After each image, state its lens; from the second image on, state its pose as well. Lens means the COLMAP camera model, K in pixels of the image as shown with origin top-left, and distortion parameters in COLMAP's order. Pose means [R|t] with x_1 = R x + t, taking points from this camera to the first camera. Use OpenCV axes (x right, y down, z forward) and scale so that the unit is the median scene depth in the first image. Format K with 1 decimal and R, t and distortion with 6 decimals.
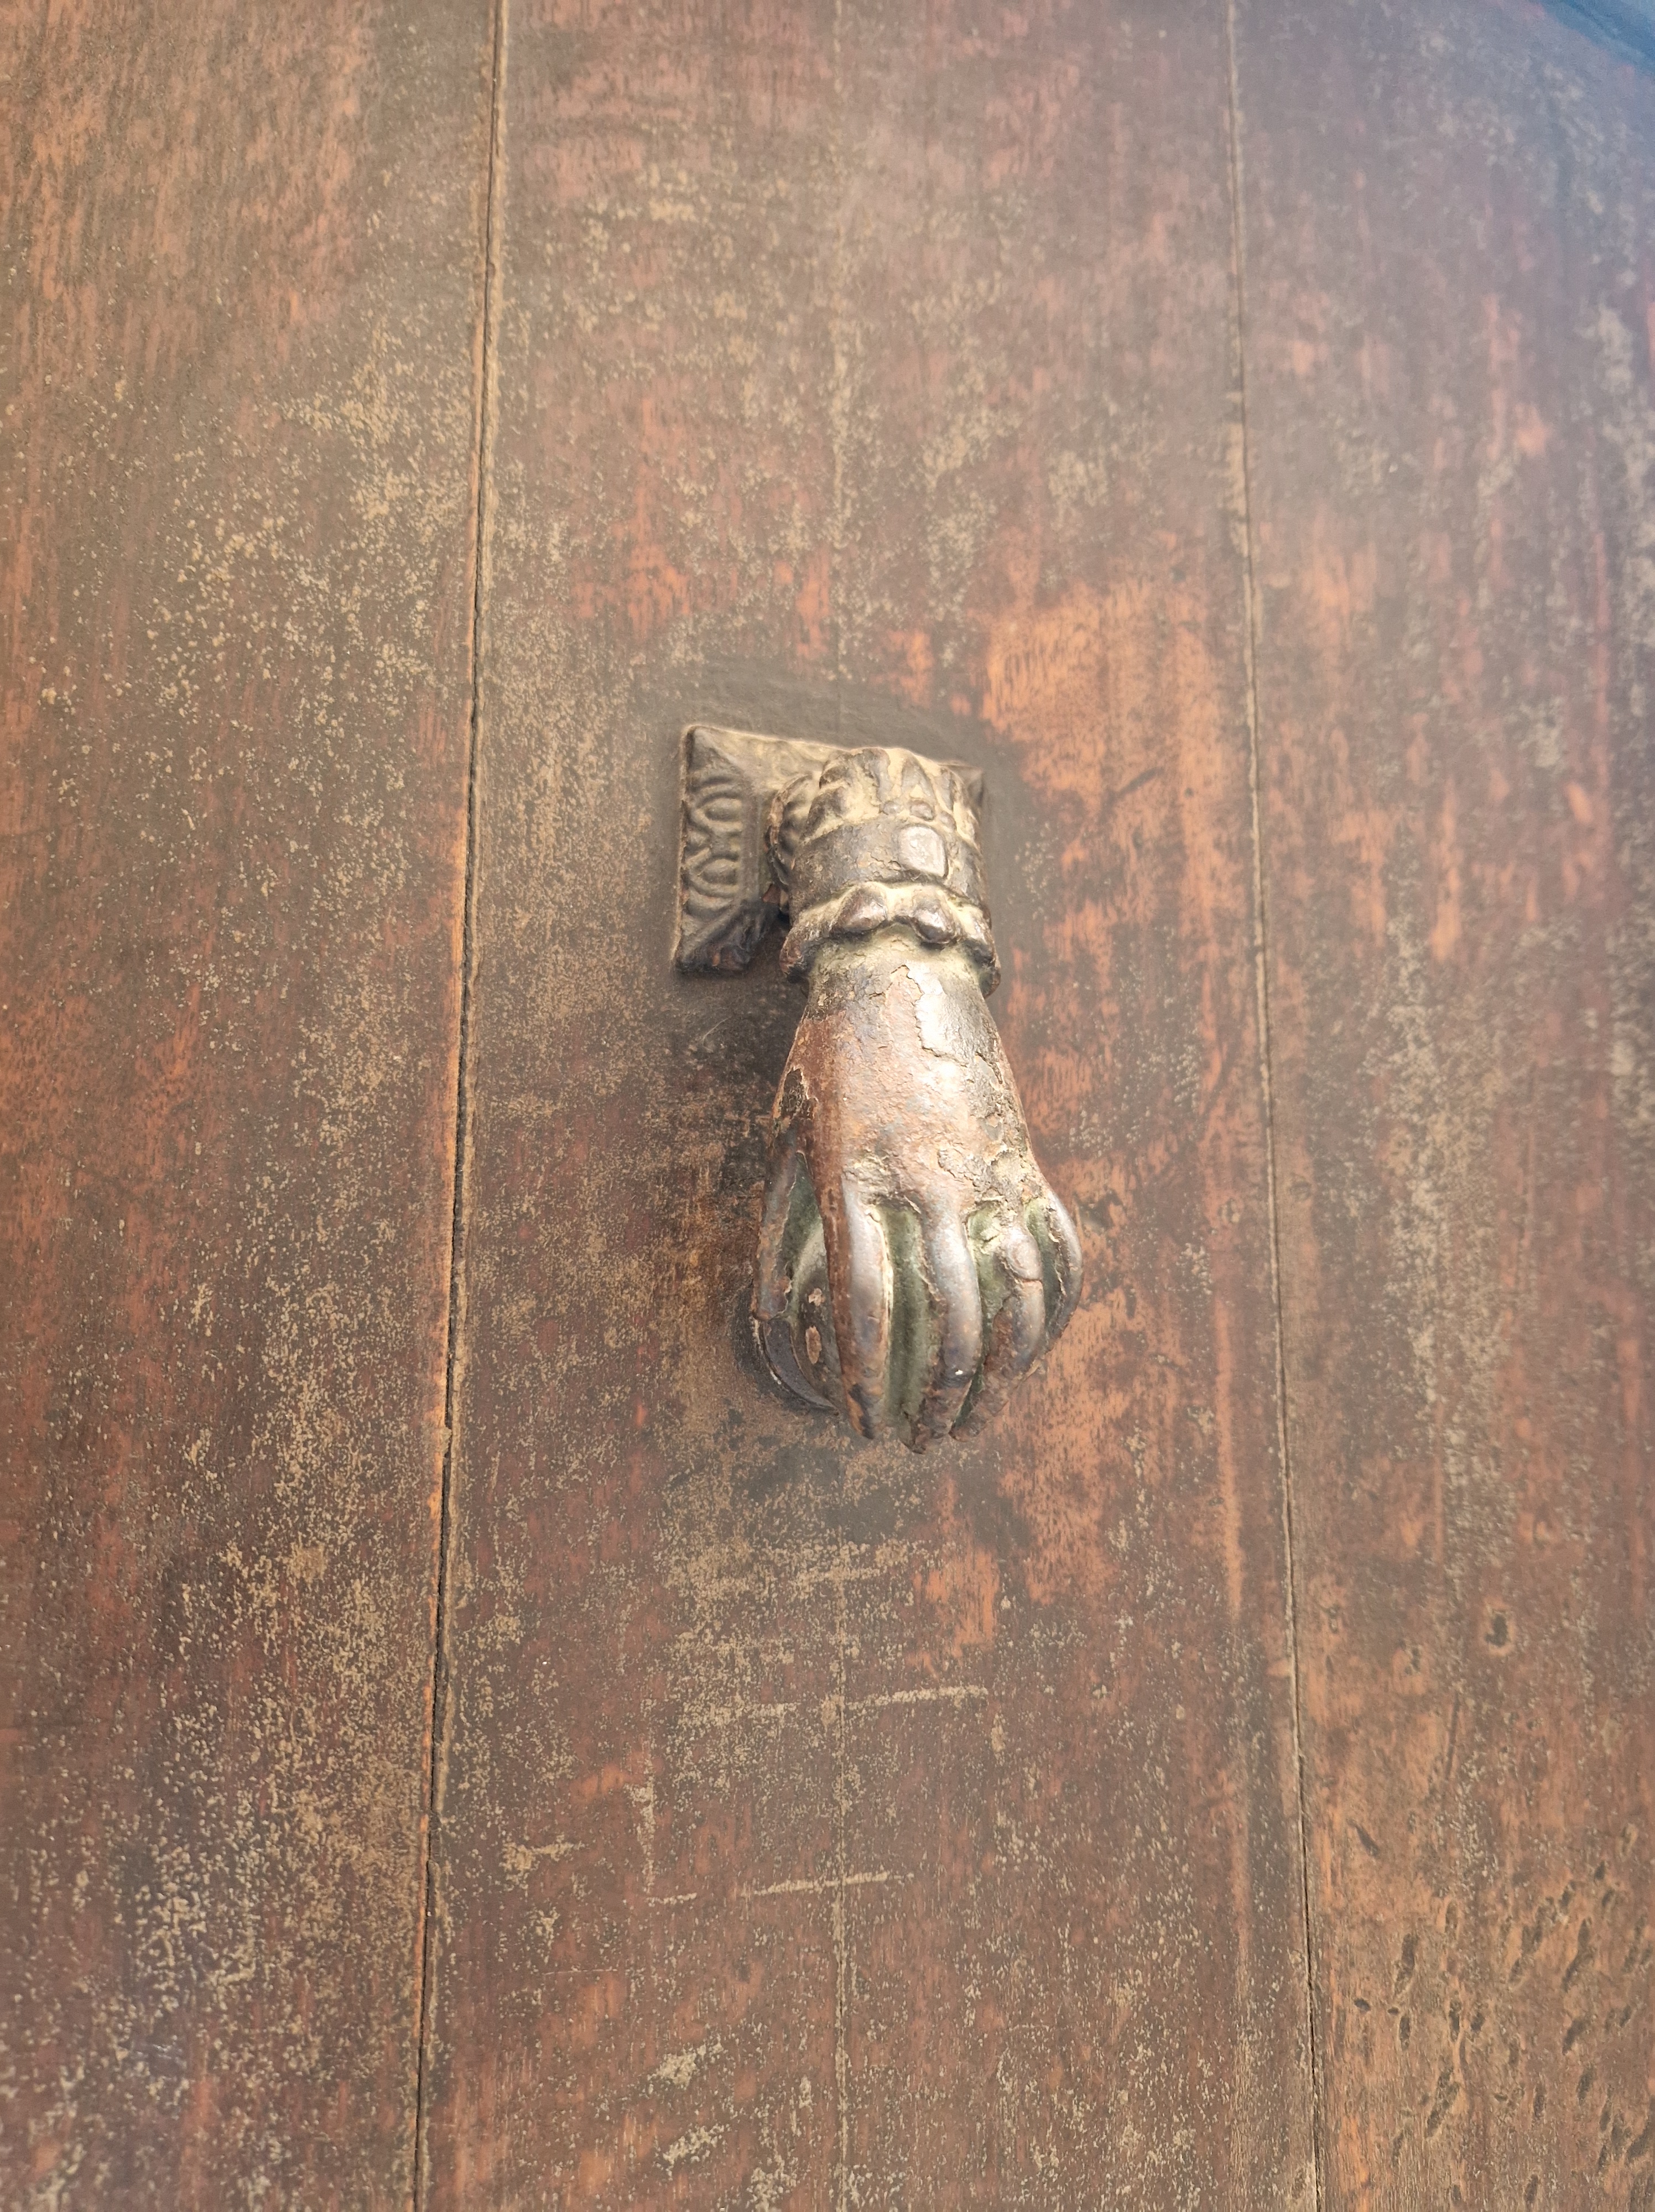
lens RADIAL K [[1512.9, 0, 821.7], [0, 1512.9, 1108.0], [0, 0, 1]] dist [0.009759, 0.000974]
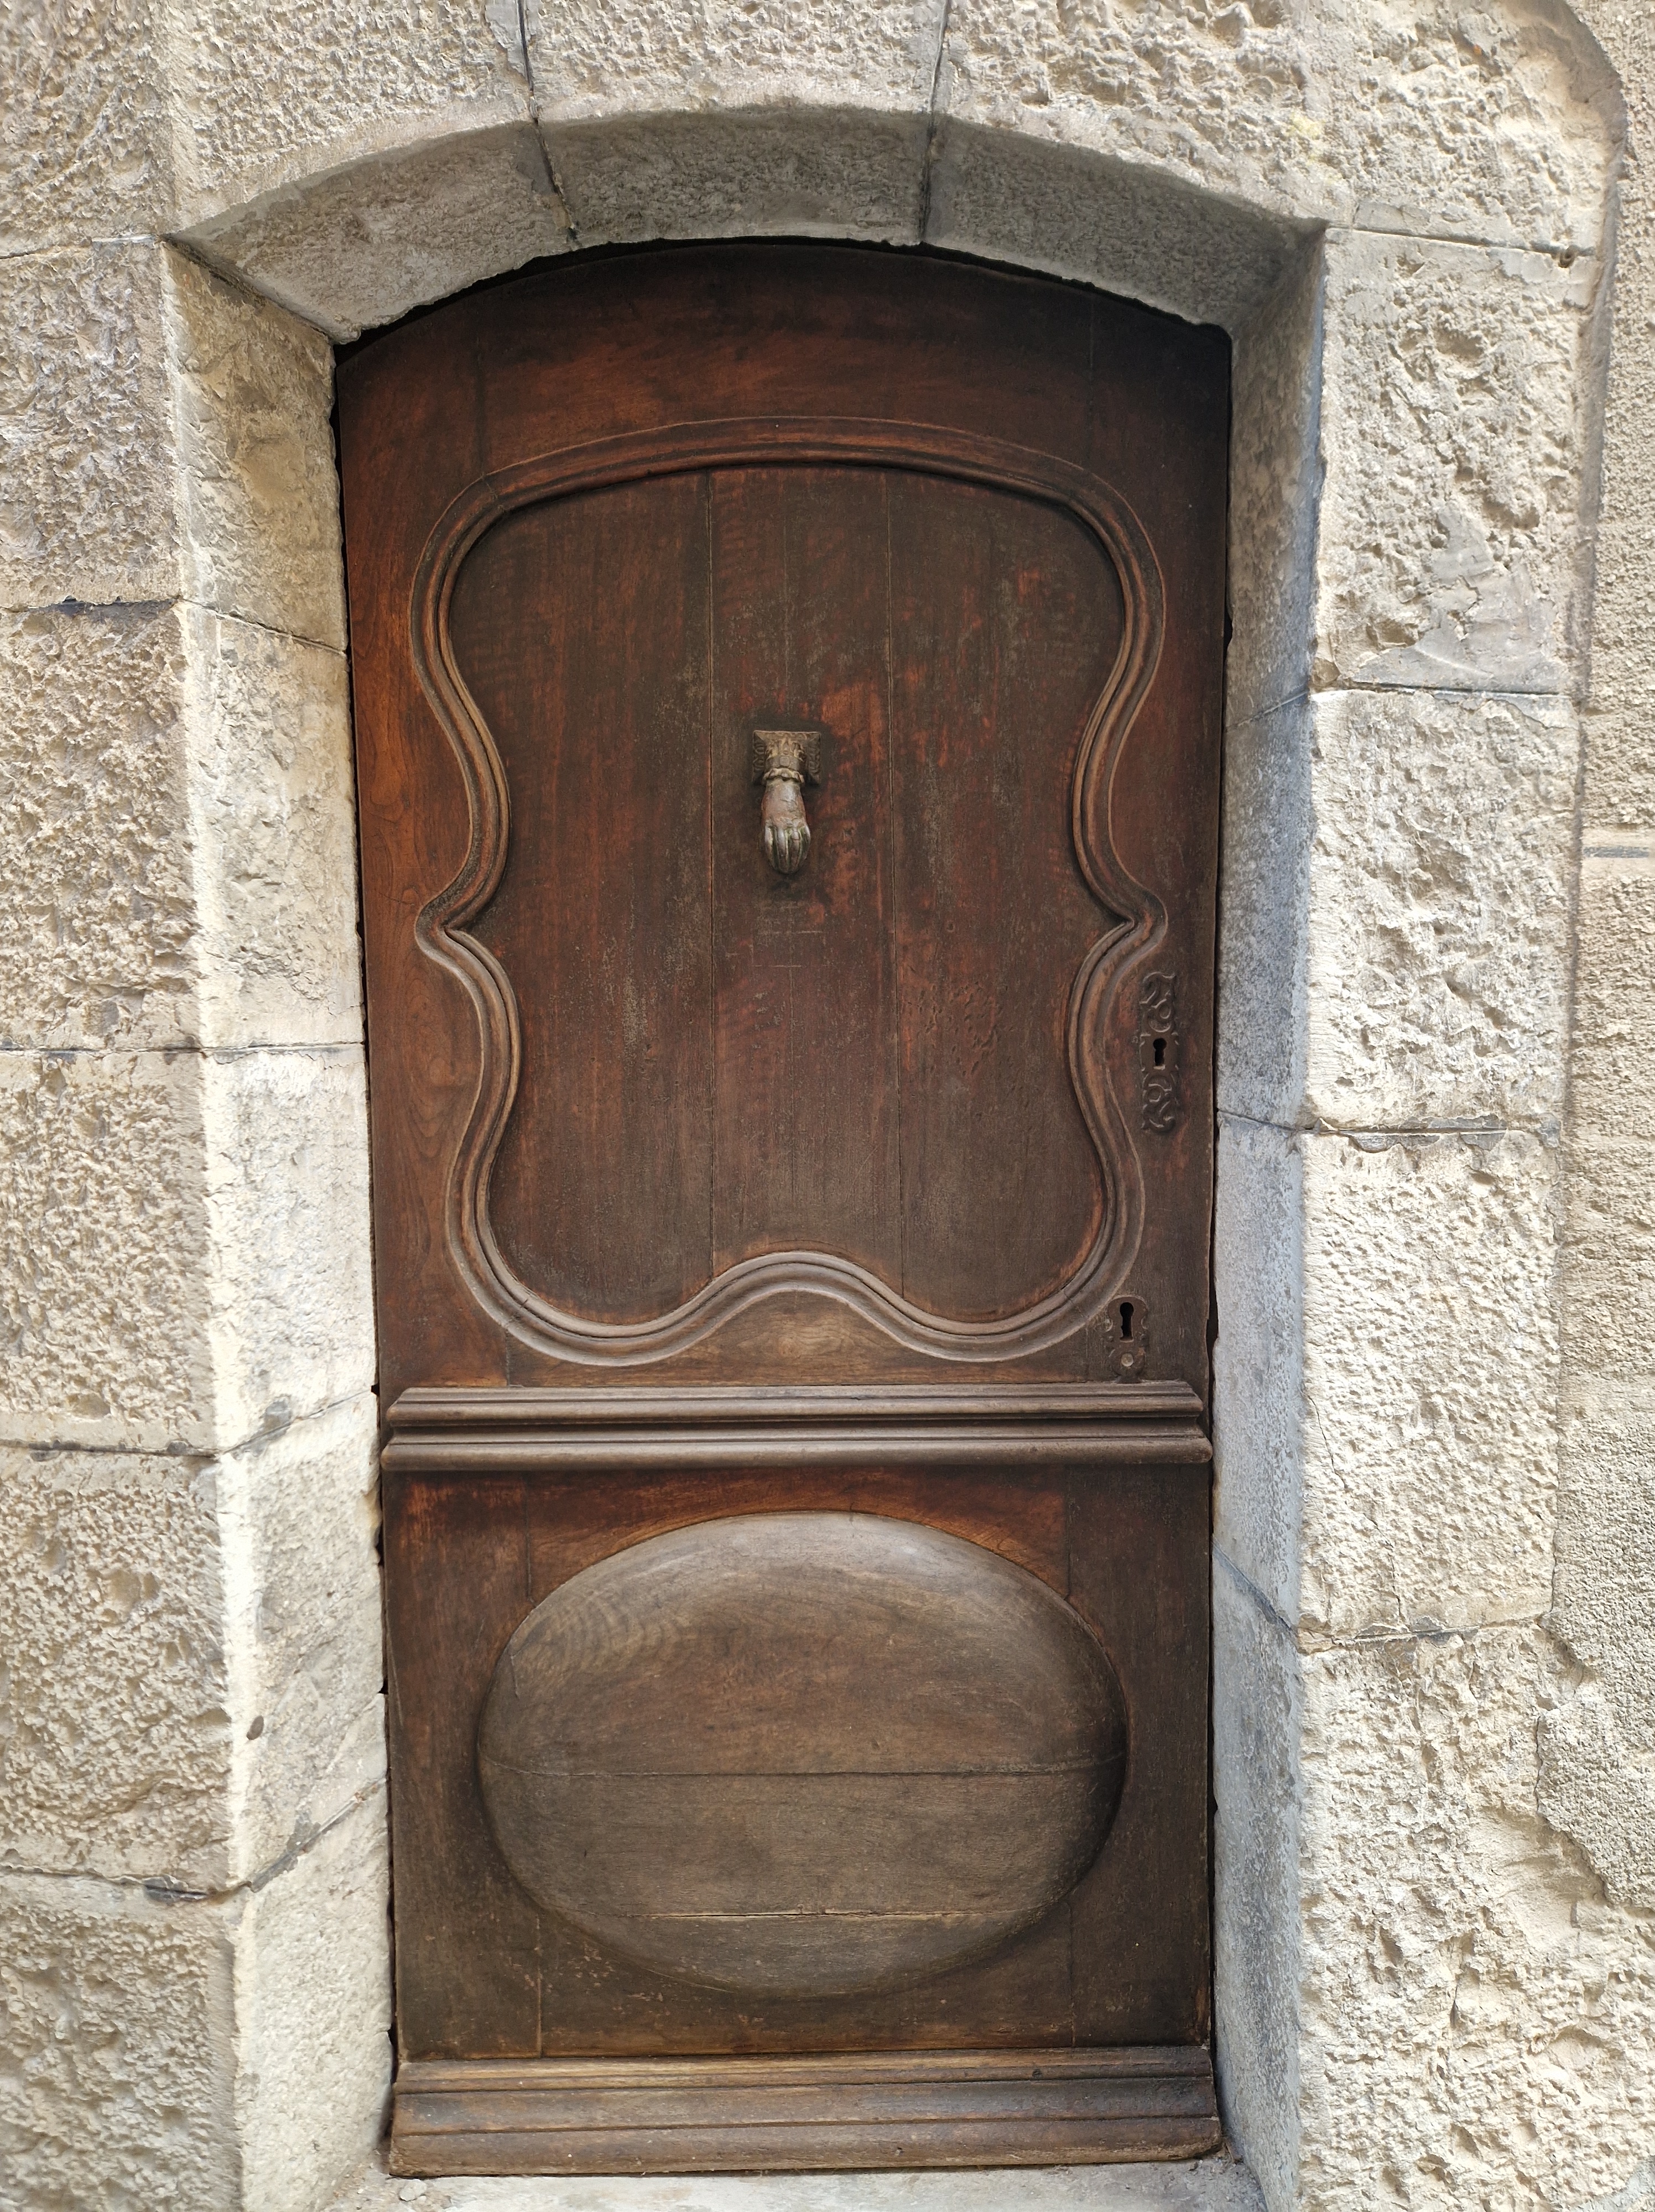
lens RADIAL K [[1512.9, 0, 828.3], [0, 1512.9, 1102.7], [0, 0, 1]] dist [0.009759, 0.000974]
pose [[0.940708, 0.019301, -0.338667, 1.864541], [0.045143, 0.982377, 0.181378, 0.046368], [0.336200, -0.185912, 0.923259, -3.738823]]
